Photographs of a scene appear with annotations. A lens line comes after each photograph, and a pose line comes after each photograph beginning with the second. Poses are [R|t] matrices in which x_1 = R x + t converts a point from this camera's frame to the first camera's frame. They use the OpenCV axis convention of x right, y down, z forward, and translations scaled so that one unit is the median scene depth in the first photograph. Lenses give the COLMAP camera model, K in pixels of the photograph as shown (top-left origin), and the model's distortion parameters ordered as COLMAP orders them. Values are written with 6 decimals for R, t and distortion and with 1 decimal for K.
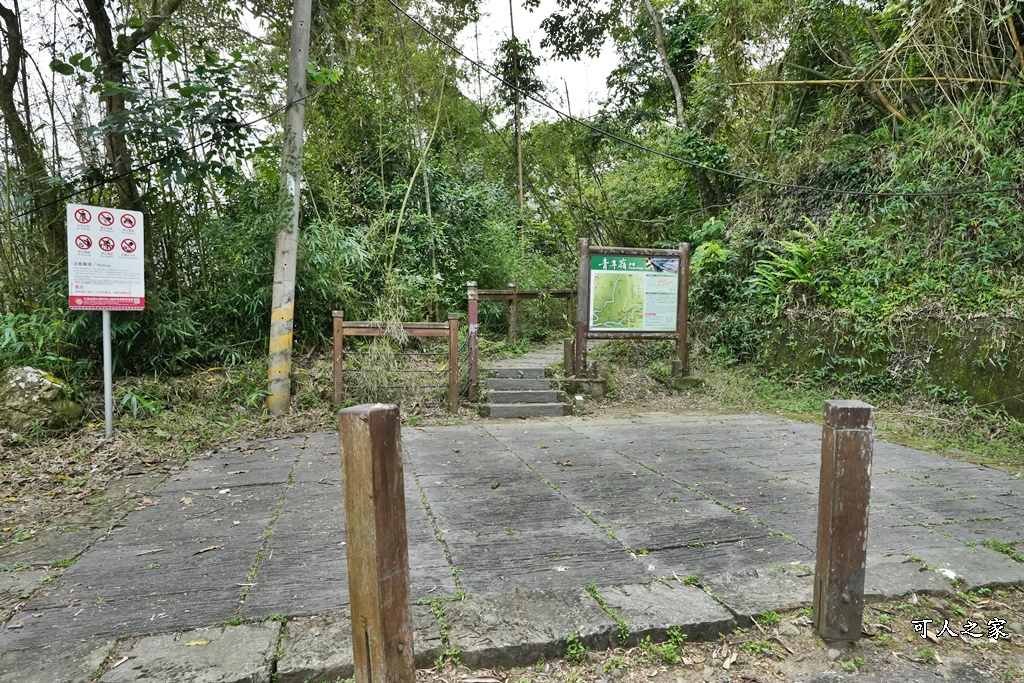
lens RADIAL K [[618.9, 0, 512.1], [0, 618.9, 342.5], [0, 0, 1]] dist [0.005822, 0.000385]
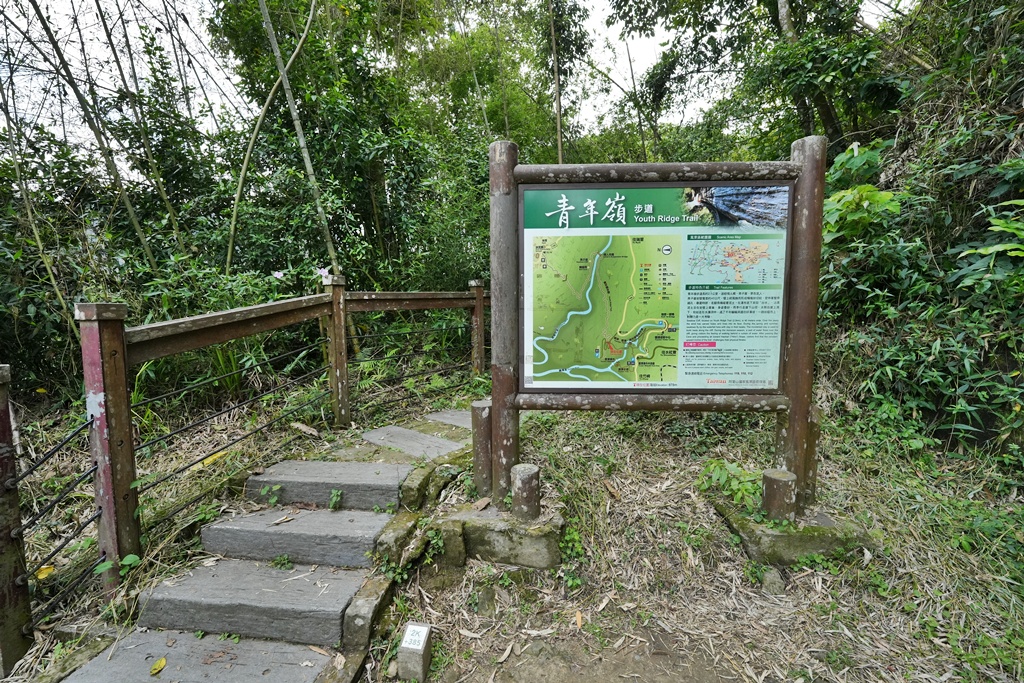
lens RADIAL K [[412.3, 0, 511.9], [0, 412.3, 342.0], [0, 0, 1]] dist [-0.010944, -0.000164]
pose [[0.954804, 0.006503, -0.297164, 0.187930], [0.002223, 0.999576, 0.029015, -0.053968], [0.297227, -0.028364, 0.954386, 0.728305]]
